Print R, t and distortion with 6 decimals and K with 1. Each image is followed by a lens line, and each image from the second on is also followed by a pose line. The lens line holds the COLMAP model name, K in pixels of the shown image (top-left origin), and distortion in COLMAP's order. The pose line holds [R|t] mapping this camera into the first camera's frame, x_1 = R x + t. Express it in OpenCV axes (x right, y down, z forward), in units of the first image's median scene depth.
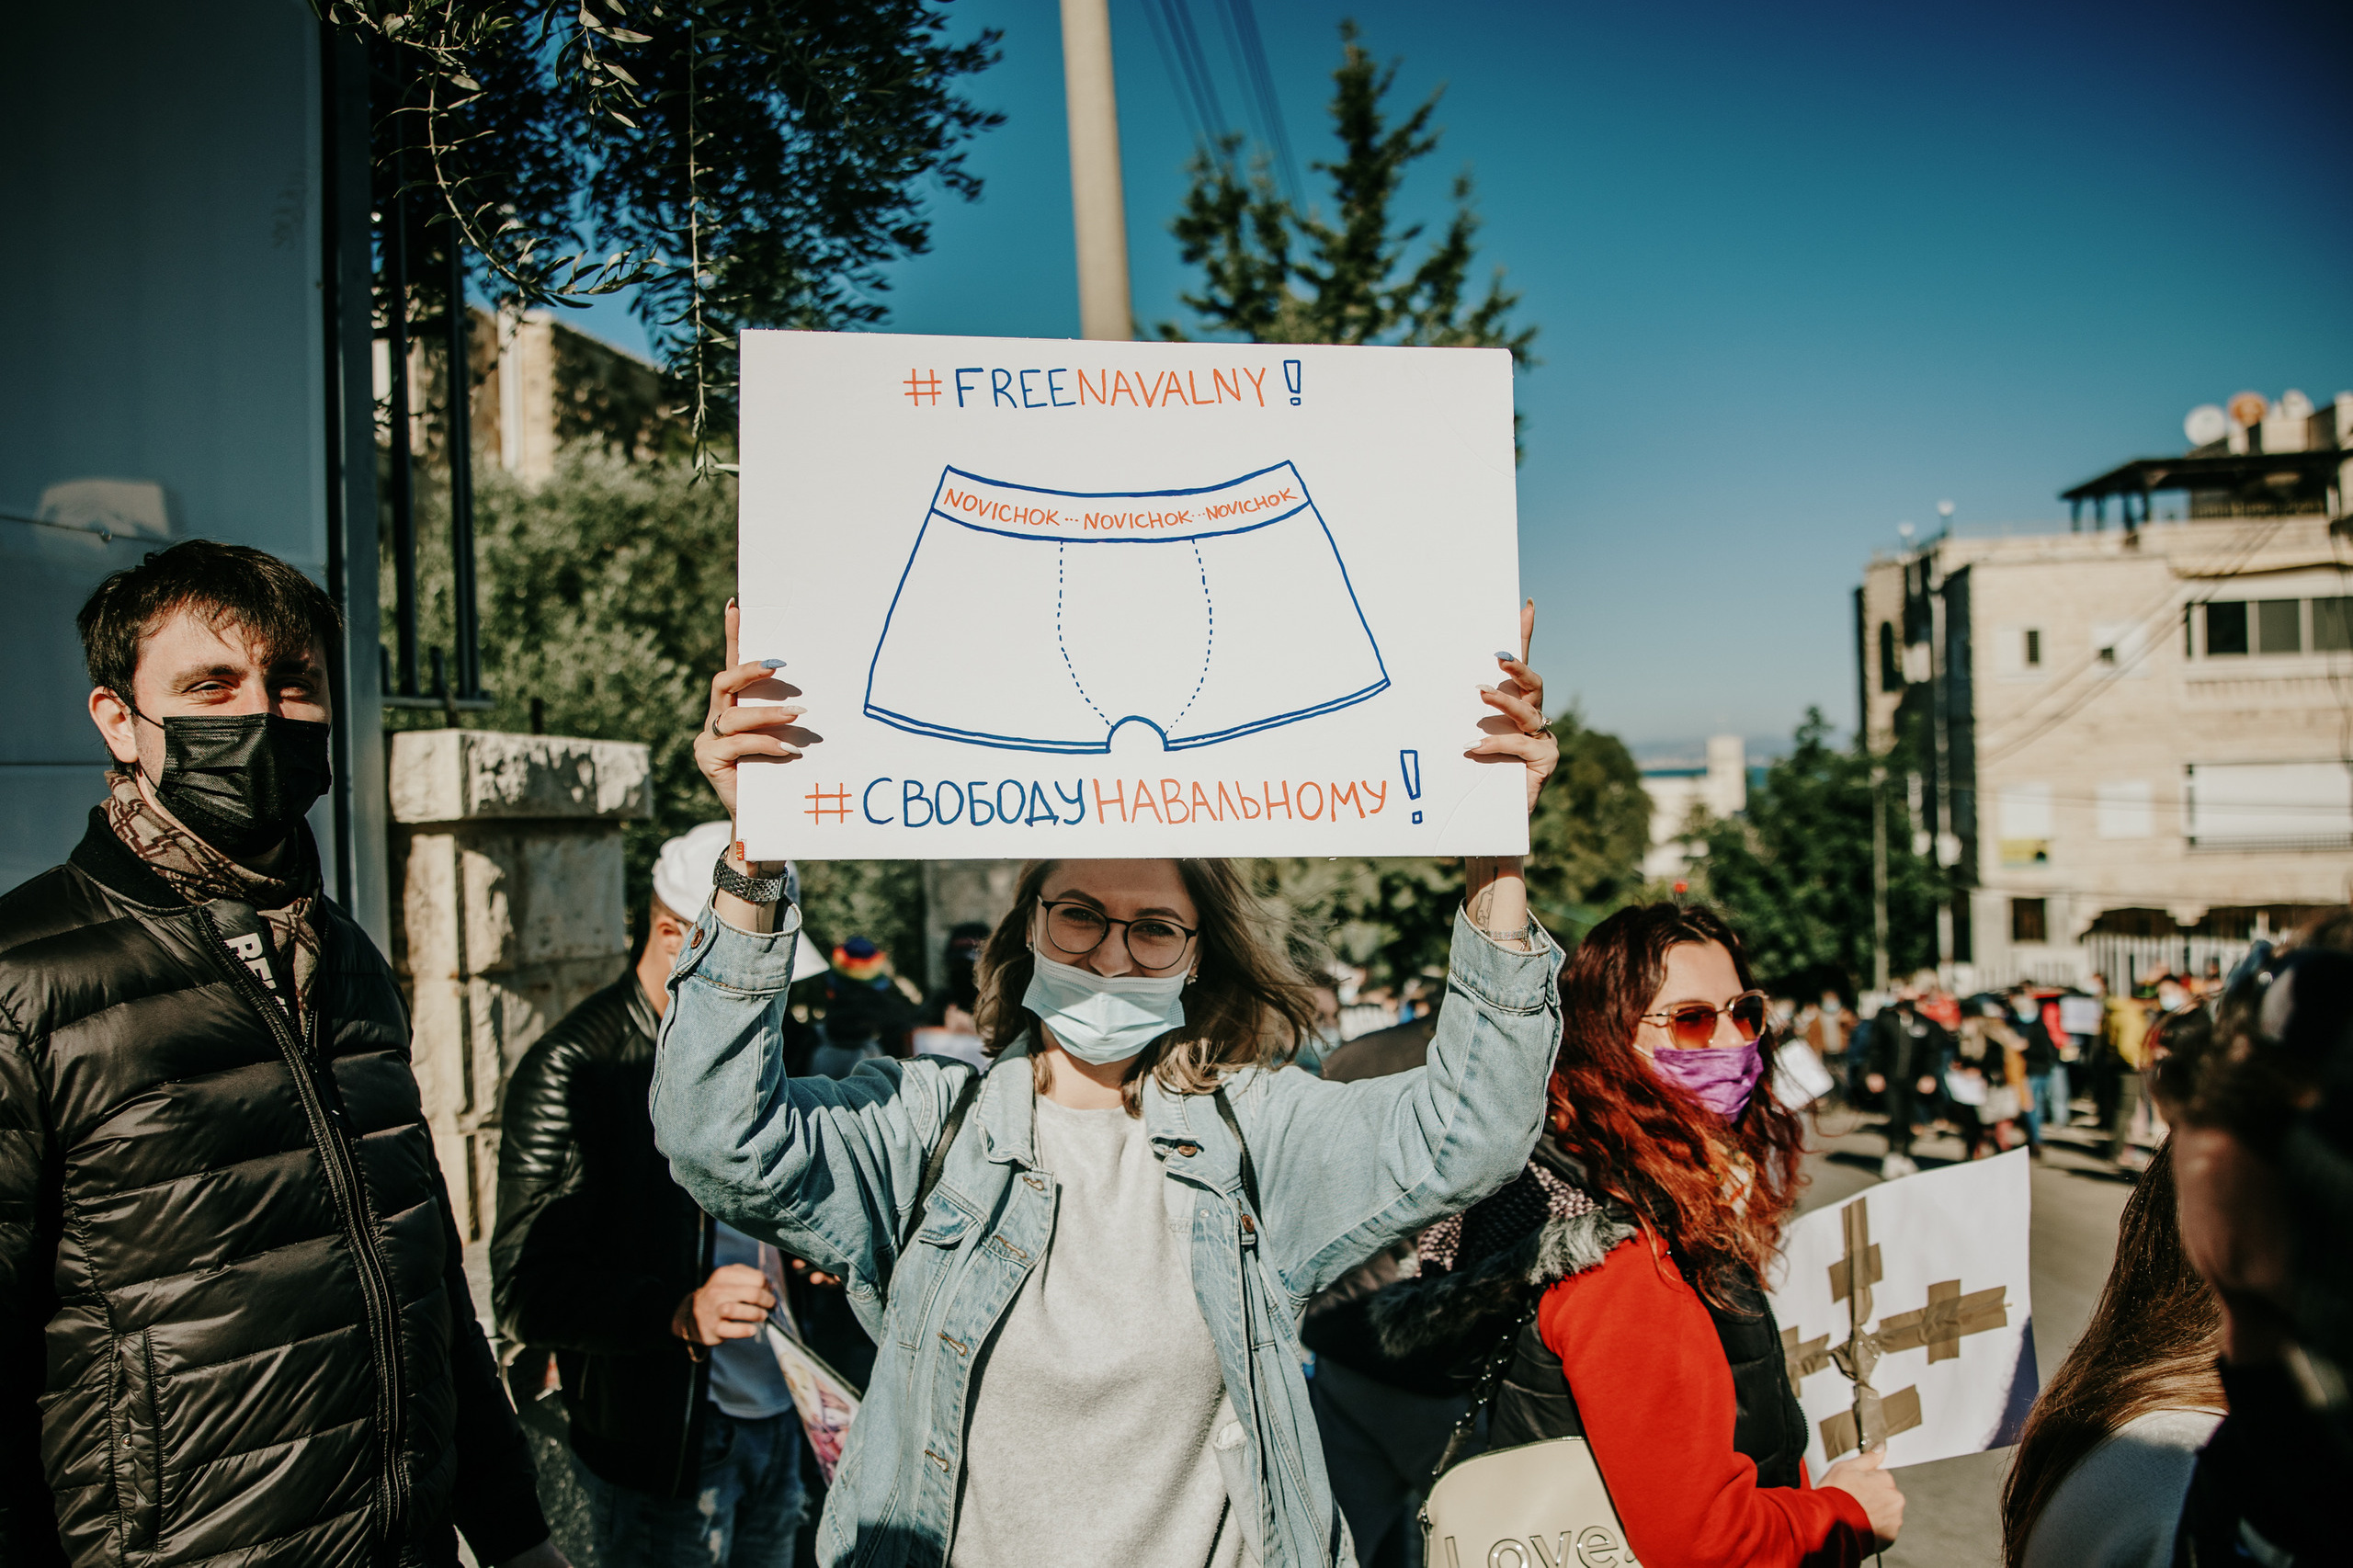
lens RADIAL K [[1966.2, 0, 1324.9], [0, 1966.2, 792.6], [0, 0, 1]] dist [0.035960, 0.002347]
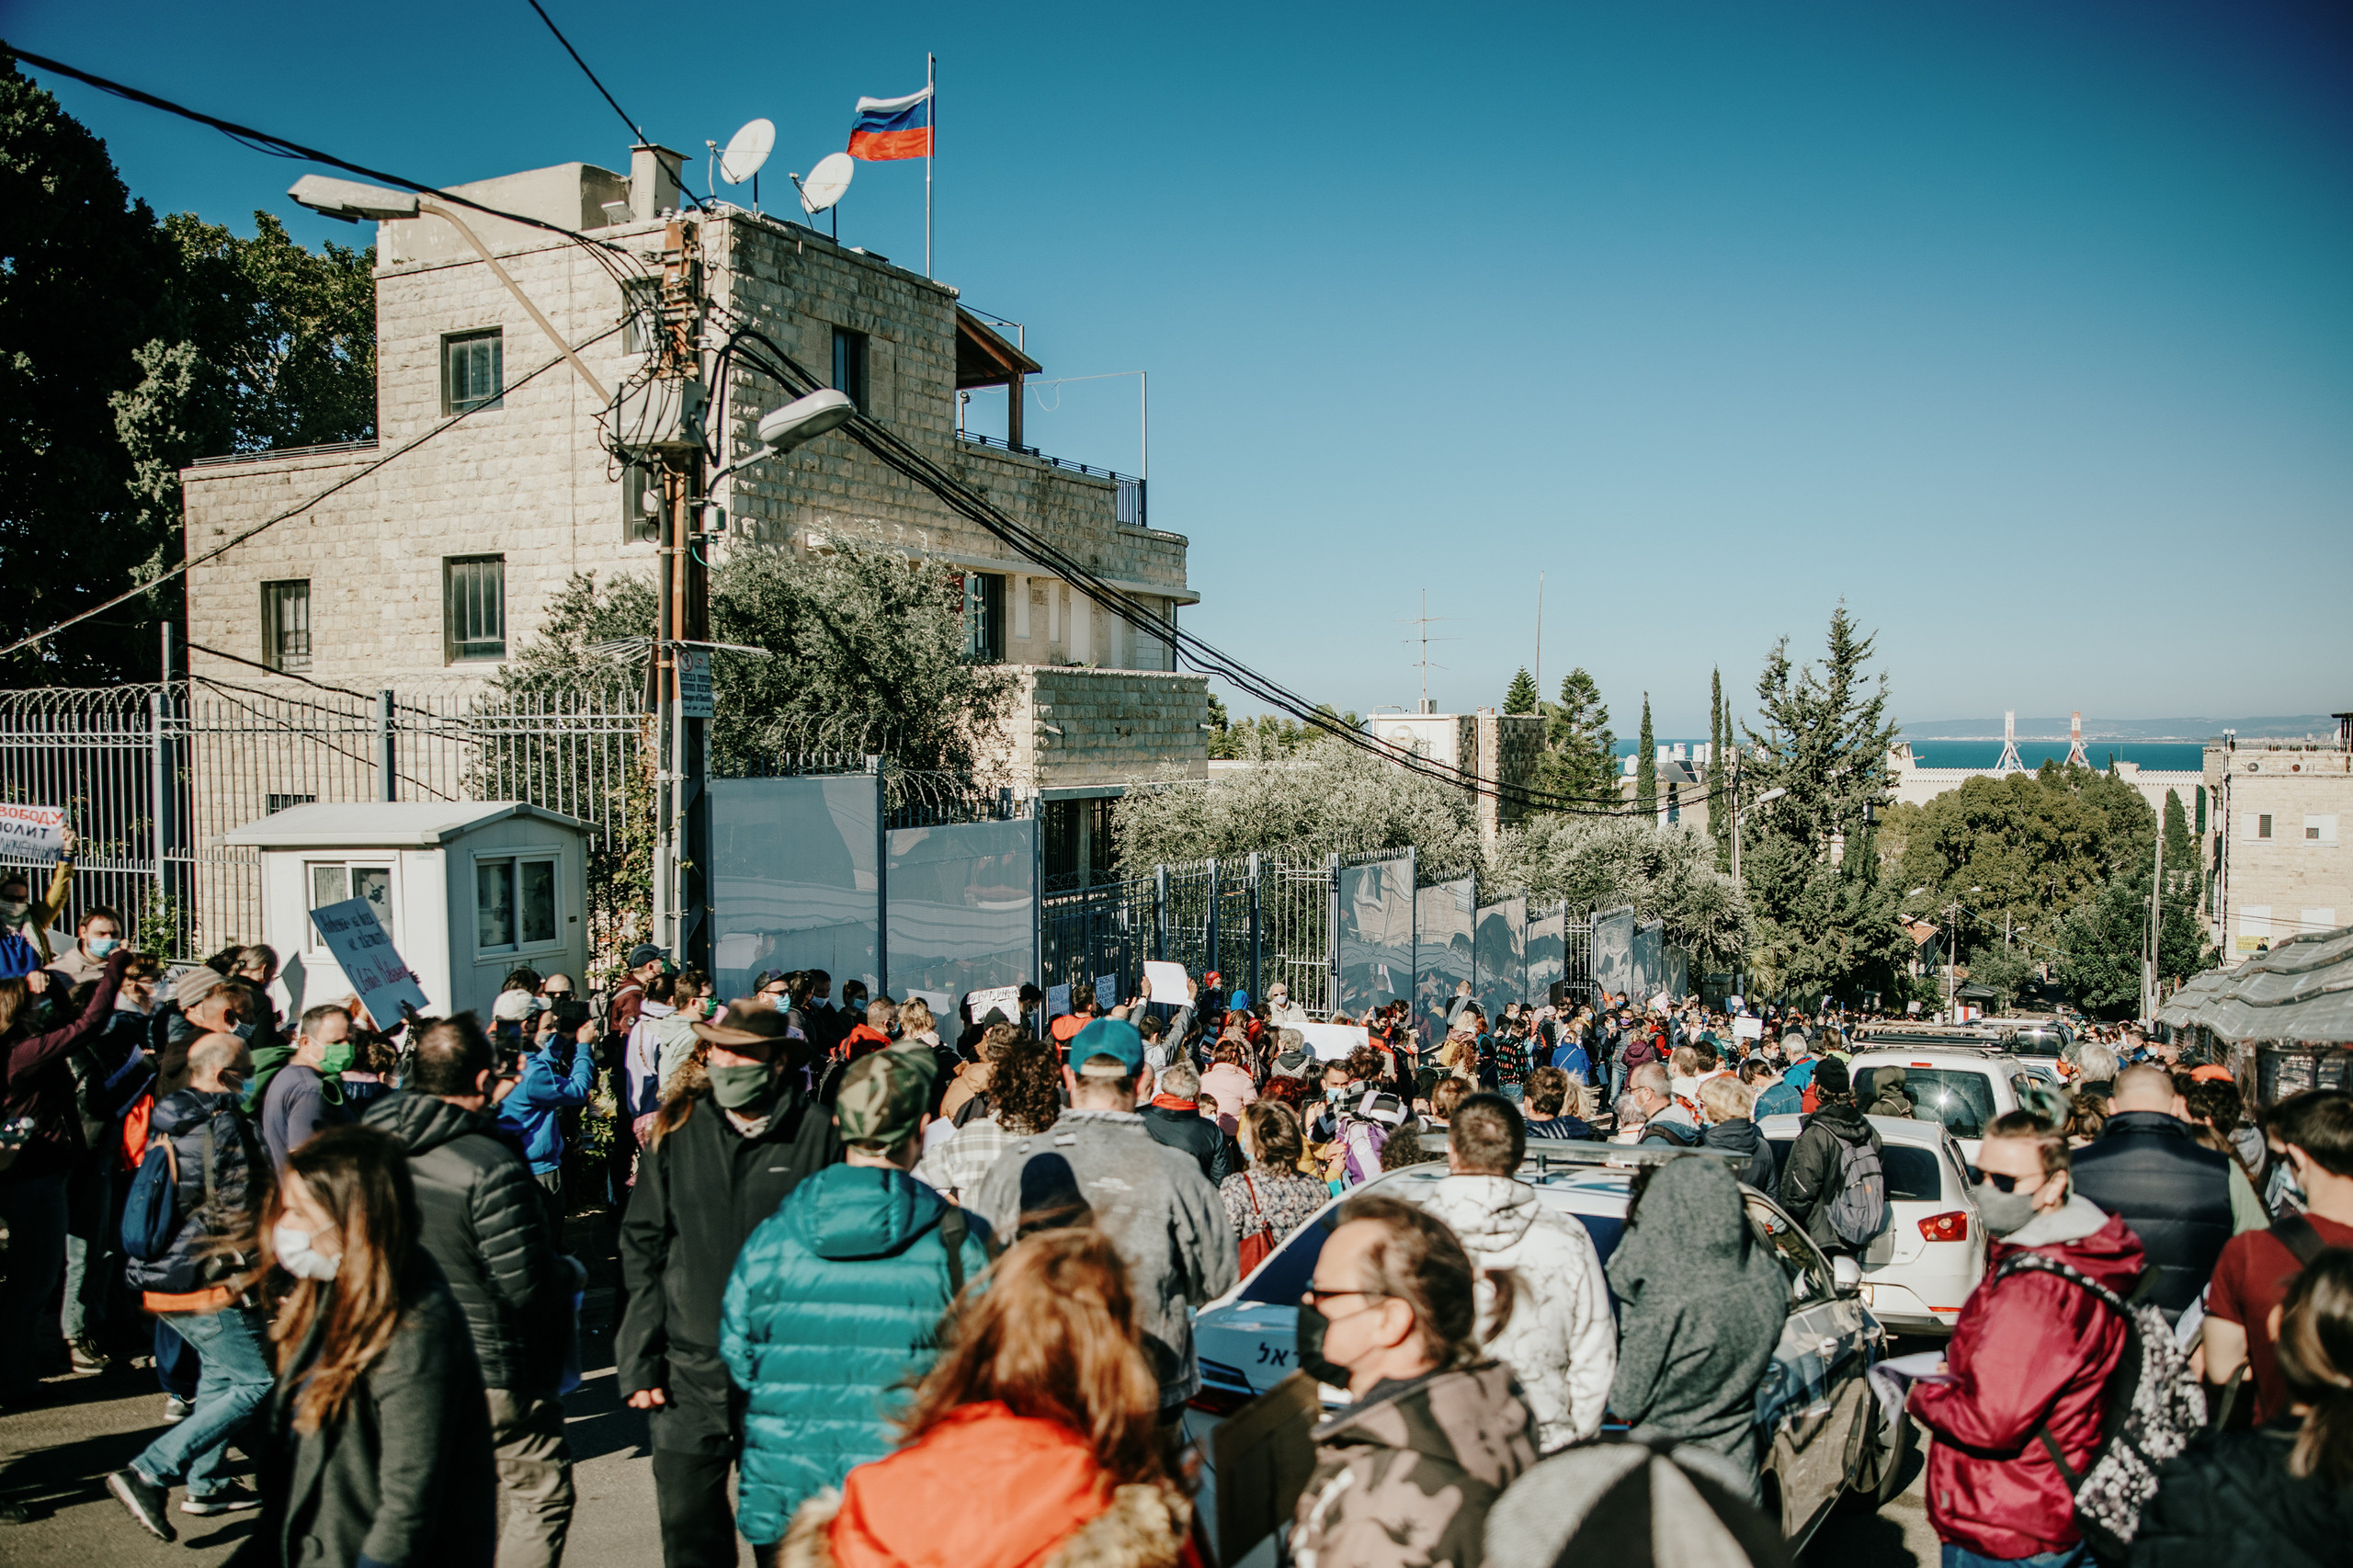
lens RADIAL K [[2000.3, 0, 1169.2], [0, 2000.3, 837.2], [0, 0, 1]] dist [-0.106277, 0.094709]
pose [[0.934732, 0.057699, -0.350639, 0.117371], [-0.039982, 0.997541, 0.057568, -0.222237], [0.353098, -0.039792, 0.934740, -1.643986]]
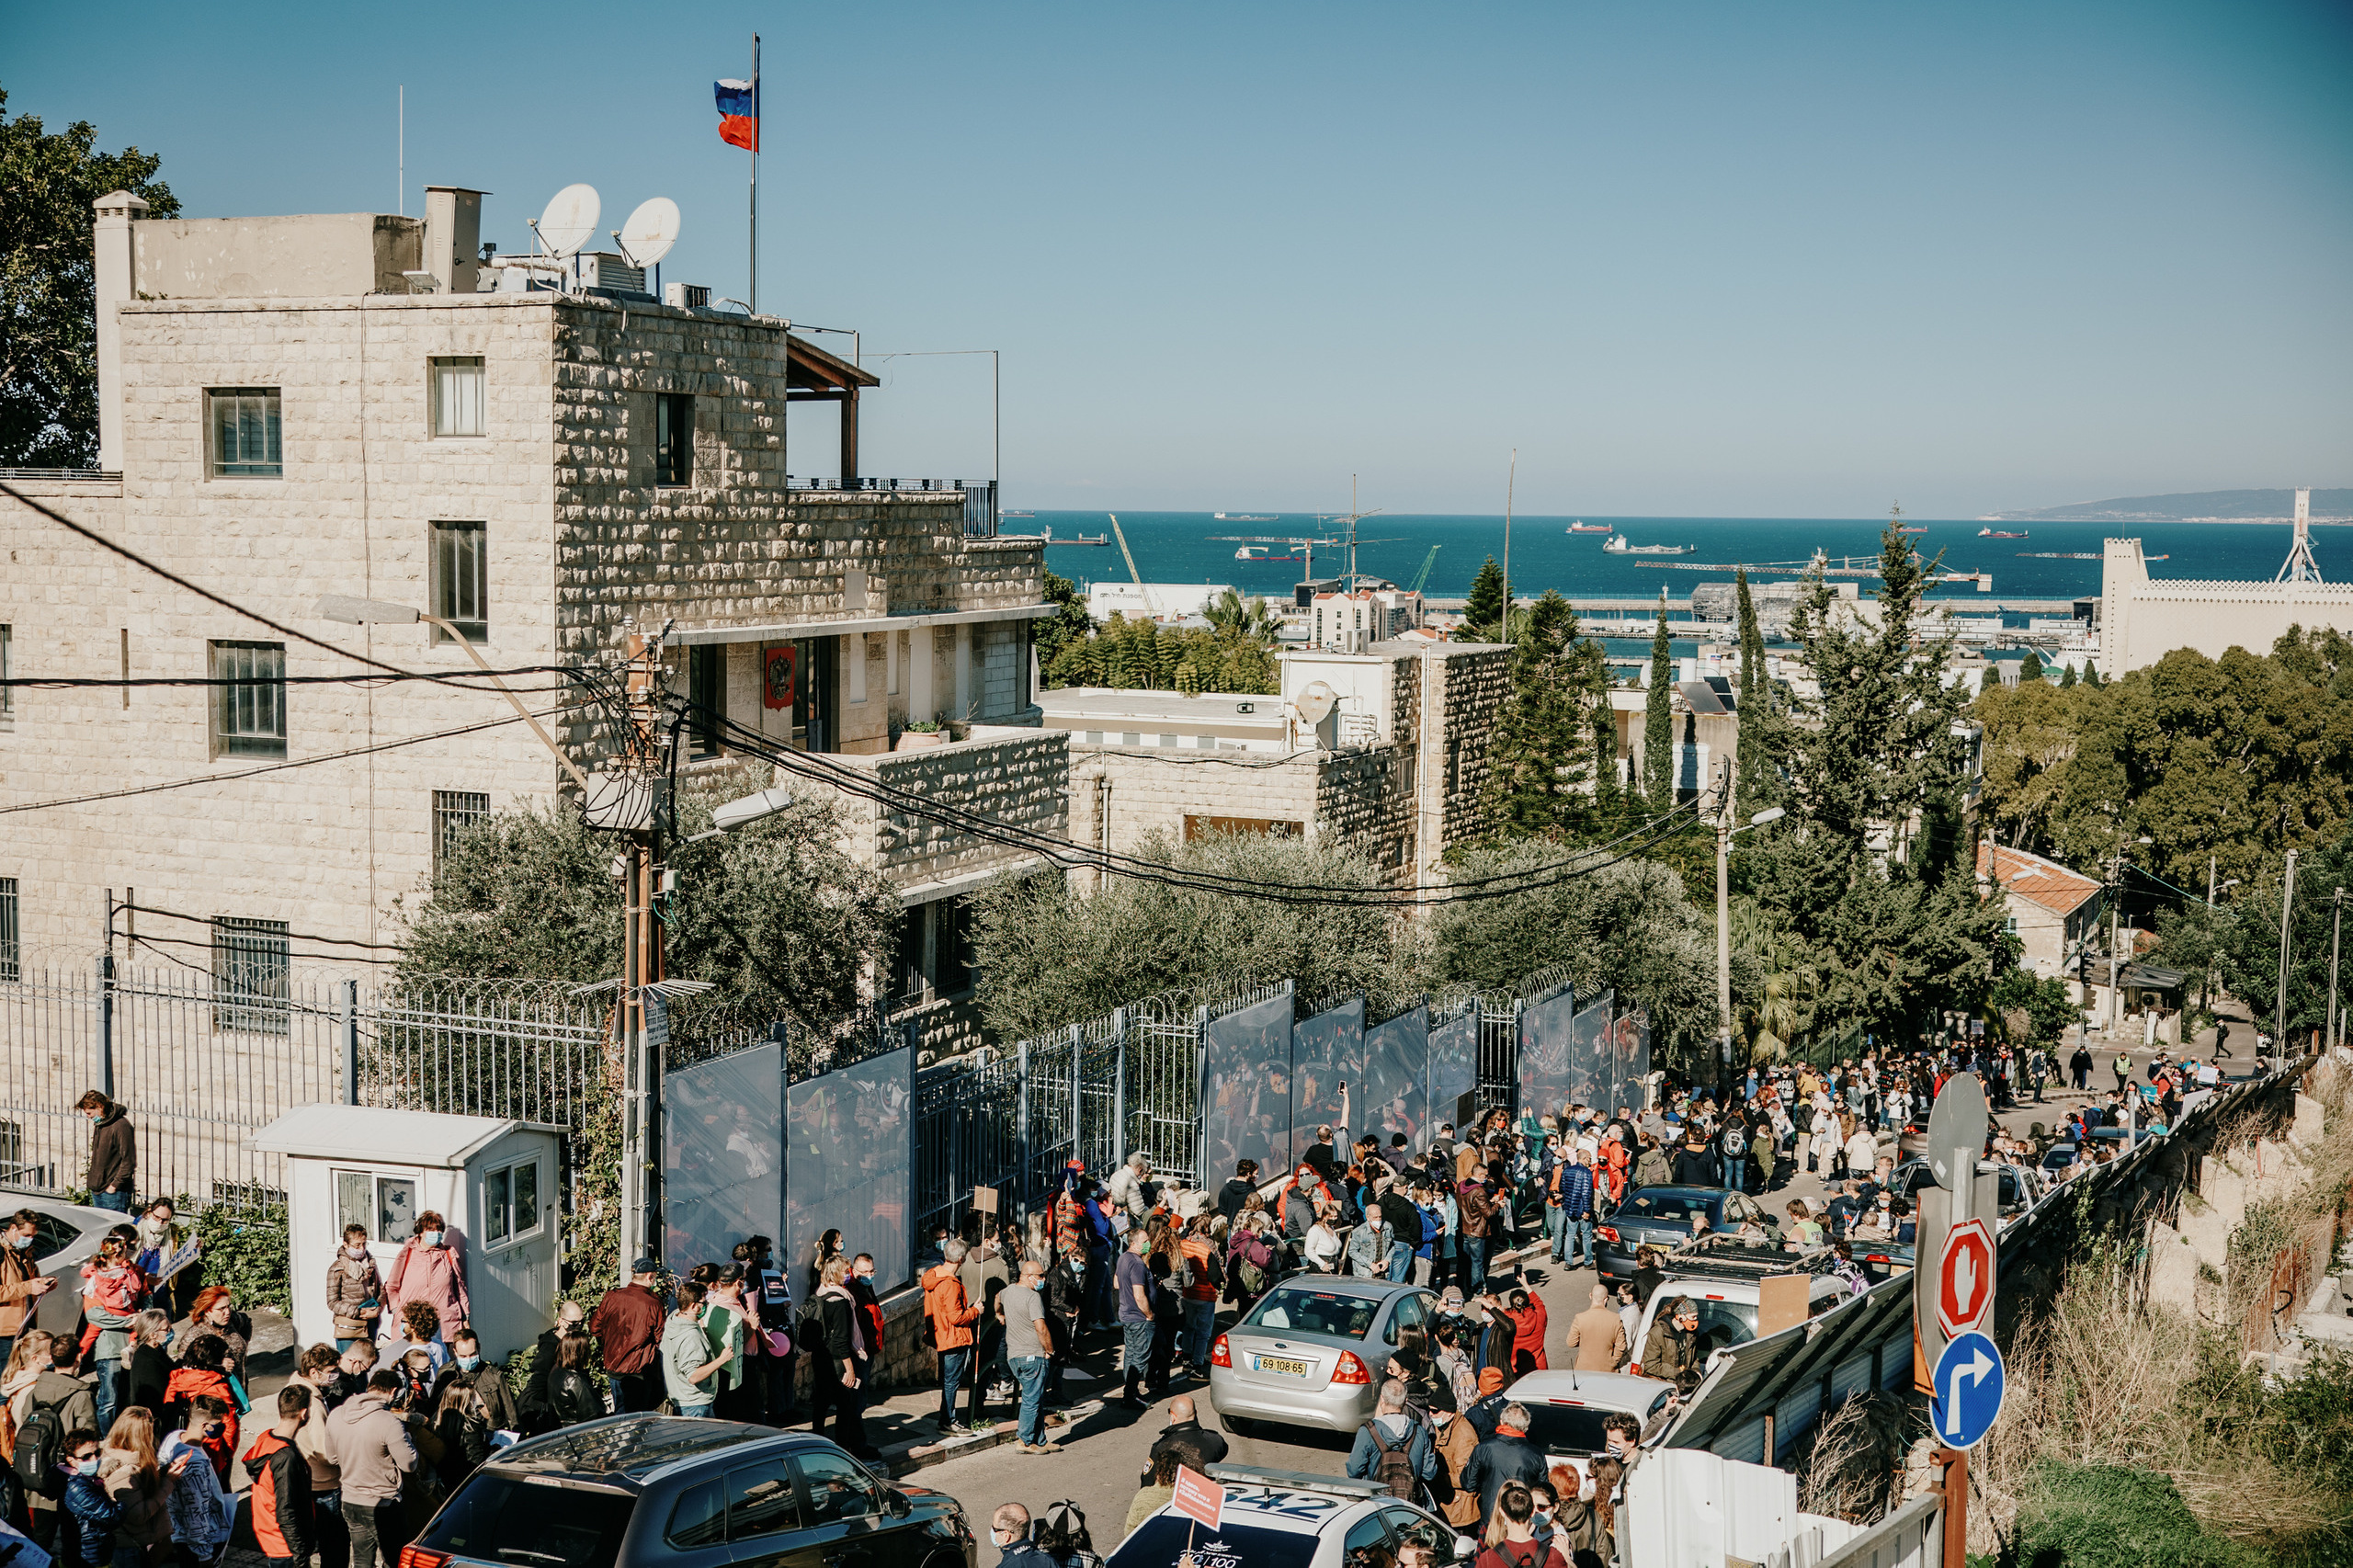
lens RADIAL K [[3072.7, 0, 1092.1], [0, 3072.7, 781.6], [0, 0, 1]] dist [0.080599, -0.061488]
pose [[0.944467, 0.077330, -0.319377, 0.252706], [-0.049711, 0.994354, 0.093753, -0.397219], [0.324824, -0.072670, 0.942979, -2.065674]]
